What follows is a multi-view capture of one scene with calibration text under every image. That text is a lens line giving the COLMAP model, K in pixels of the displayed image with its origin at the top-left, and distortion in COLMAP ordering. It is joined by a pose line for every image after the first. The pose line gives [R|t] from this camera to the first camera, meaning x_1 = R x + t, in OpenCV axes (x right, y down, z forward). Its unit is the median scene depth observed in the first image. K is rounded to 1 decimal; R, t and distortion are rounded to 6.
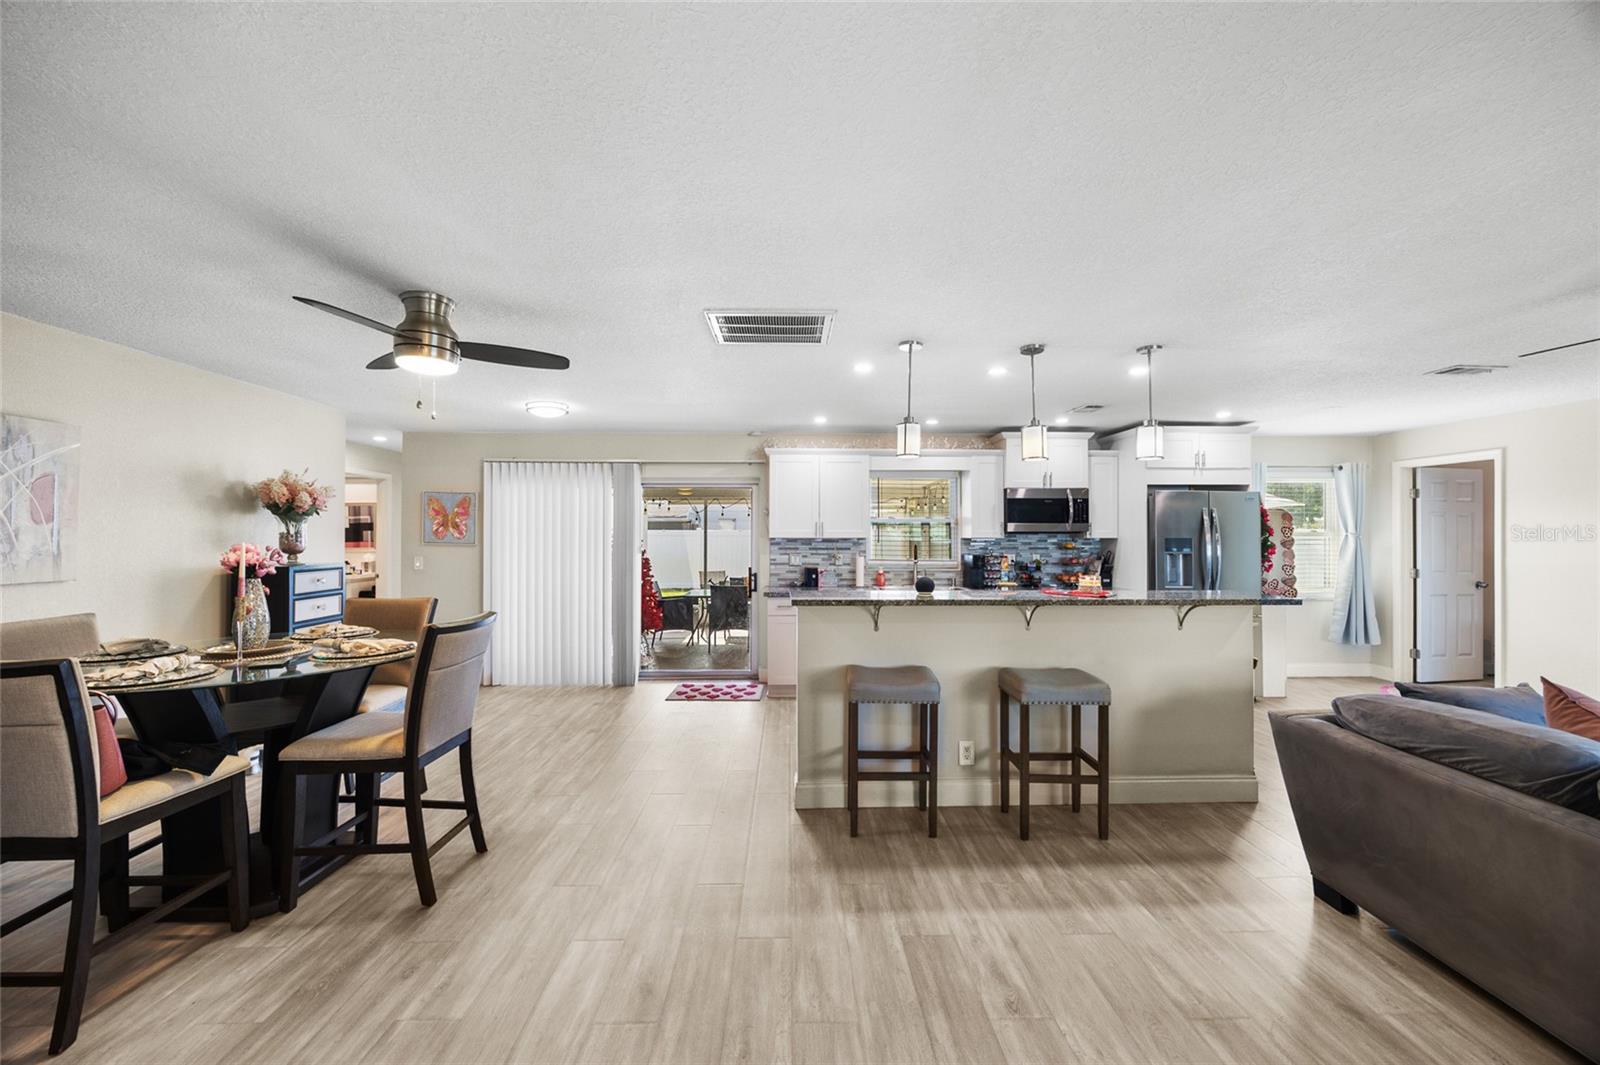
lens RADIAL K [[606.7, 0, 802.4], [0, 606.7, 531.2], [0, 0, 1]] dist [-0.004941, 0.000493]
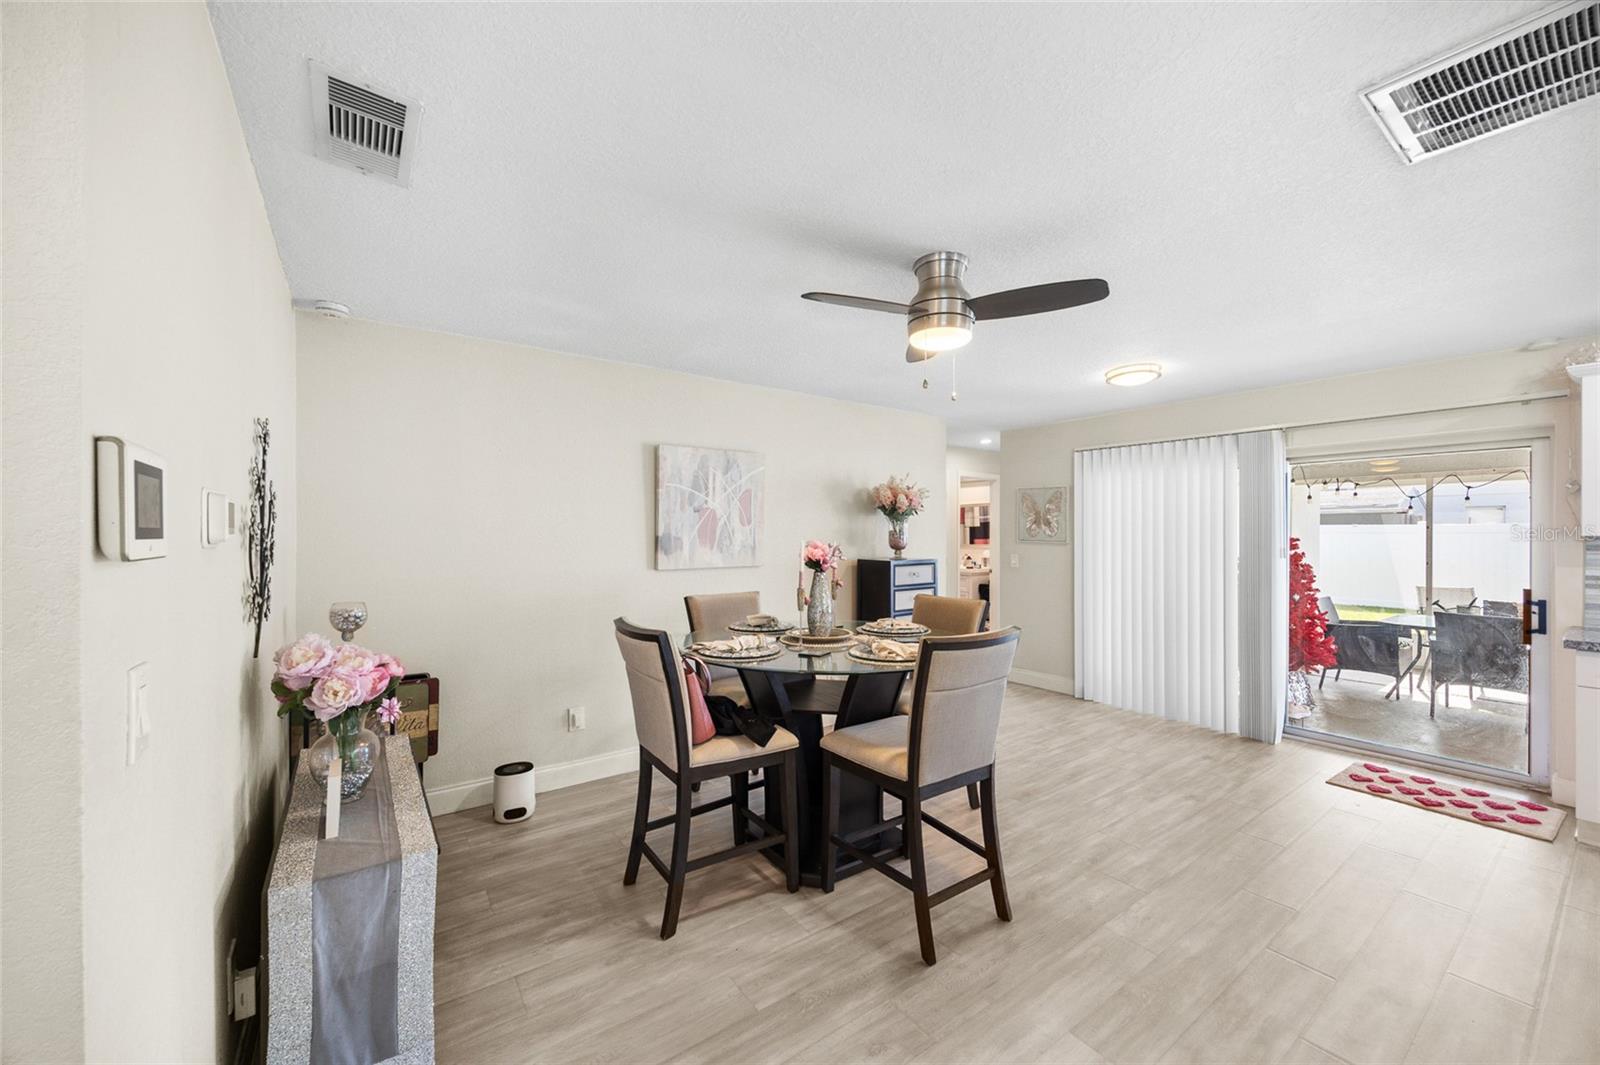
lens RADIAL K [[606.7, 0, 804.9], [0, 606.7, 534.4], [0, 0, 1]] dist [-0.004941, 0.000493]
pose [[0.562835, -0.000418, -0.826569, -0.003620], [0.007982, 0.999956, 0.004929, 0.002619], [0.826530, -0.009372, 0.562814, 0.267613]]
